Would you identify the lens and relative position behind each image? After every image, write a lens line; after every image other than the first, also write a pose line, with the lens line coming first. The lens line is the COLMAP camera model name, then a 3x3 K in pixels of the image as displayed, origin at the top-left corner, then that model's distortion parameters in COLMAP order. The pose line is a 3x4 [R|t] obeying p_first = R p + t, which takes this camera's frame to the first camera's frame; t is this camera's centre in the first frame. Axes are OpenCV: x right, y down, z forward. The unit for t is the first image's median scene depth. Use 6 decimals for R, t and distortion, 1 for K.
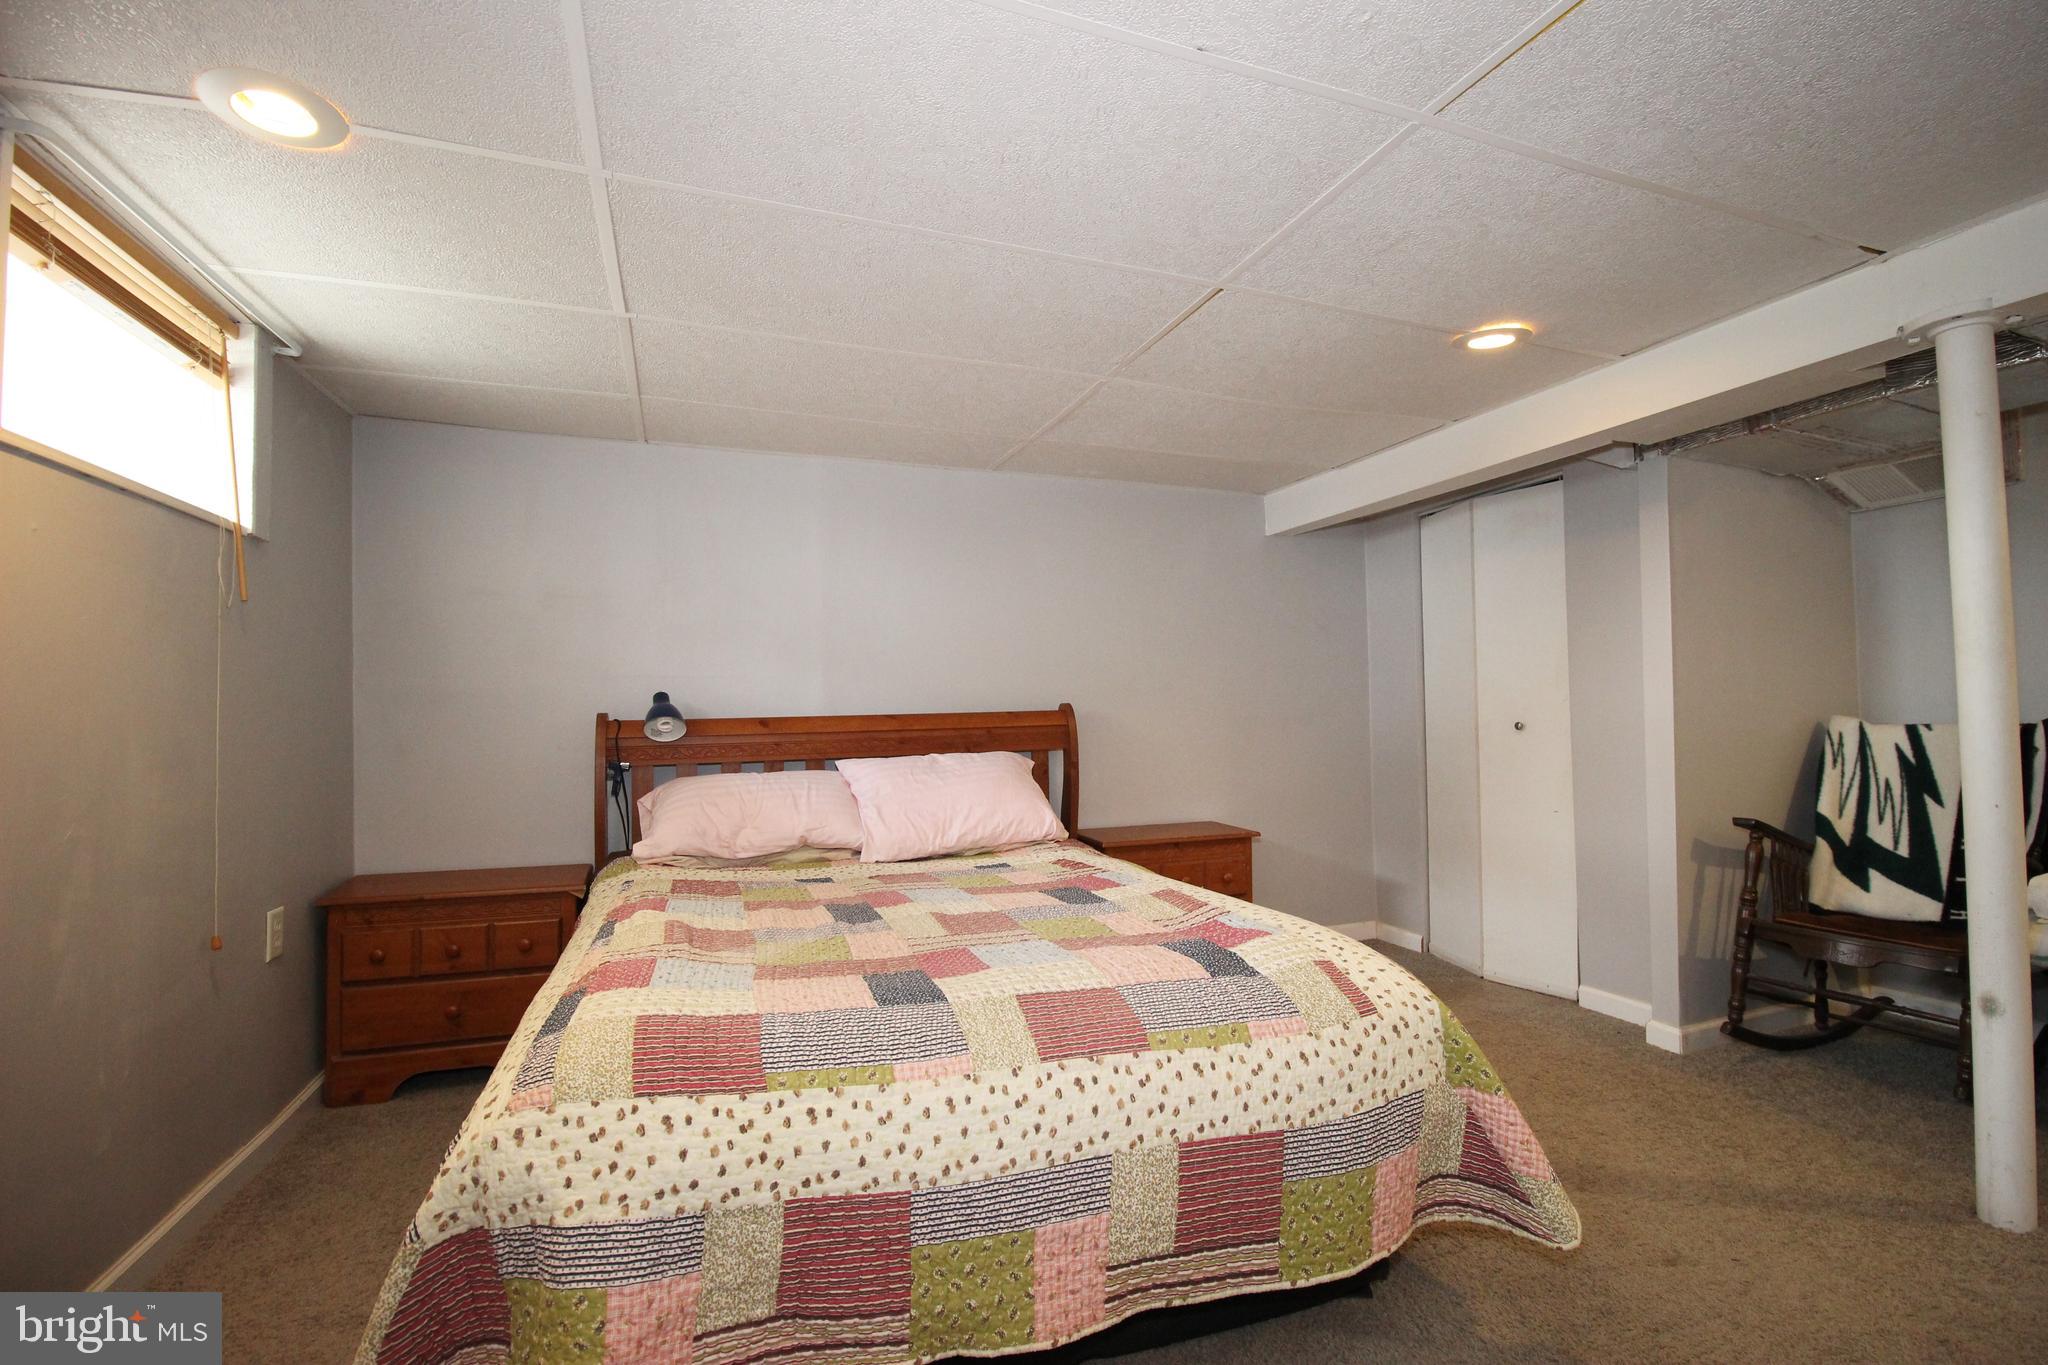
lens RADIAL K [[946.2, 0, 1055.5], [0, 946.2, 679.8], [0, 0, 1]] dist [-0.002470, -0.011681]
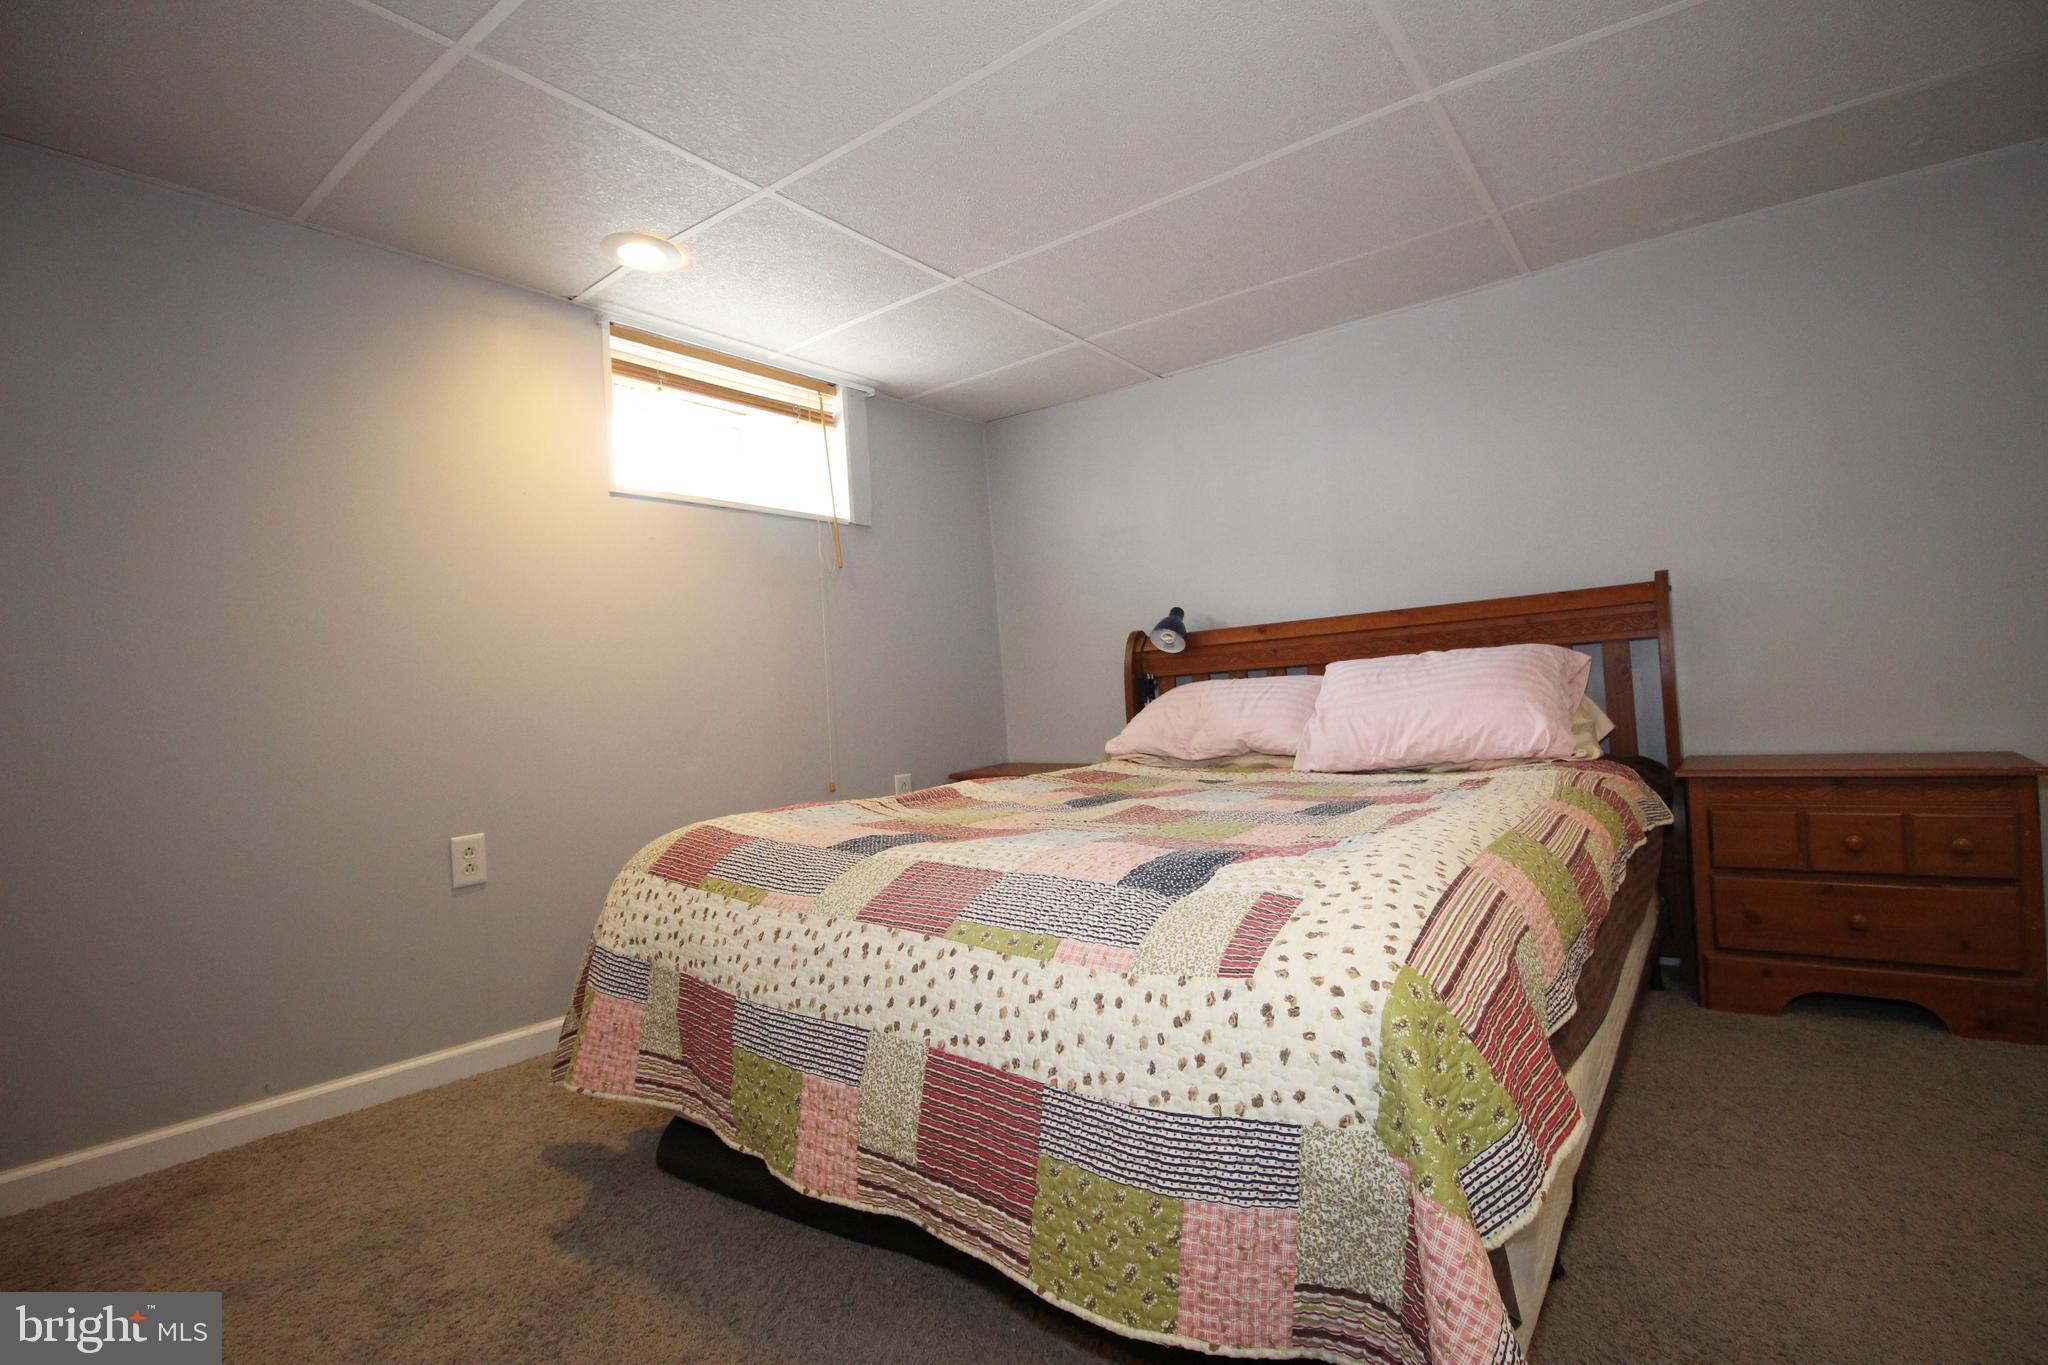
lens RADIAL K [[945.1, 0, 1051.5], [0, 945.1, 681.2], [0, 0, 1]] dist [-0.000868, -0.013061]
pose [[0.542091, -0.032723, -0.839683, 0.873159], [0.077738, 0.996909, 0.011336, 0.158844], [0.836716, -0.071421, 0.542959, 0.633725]]
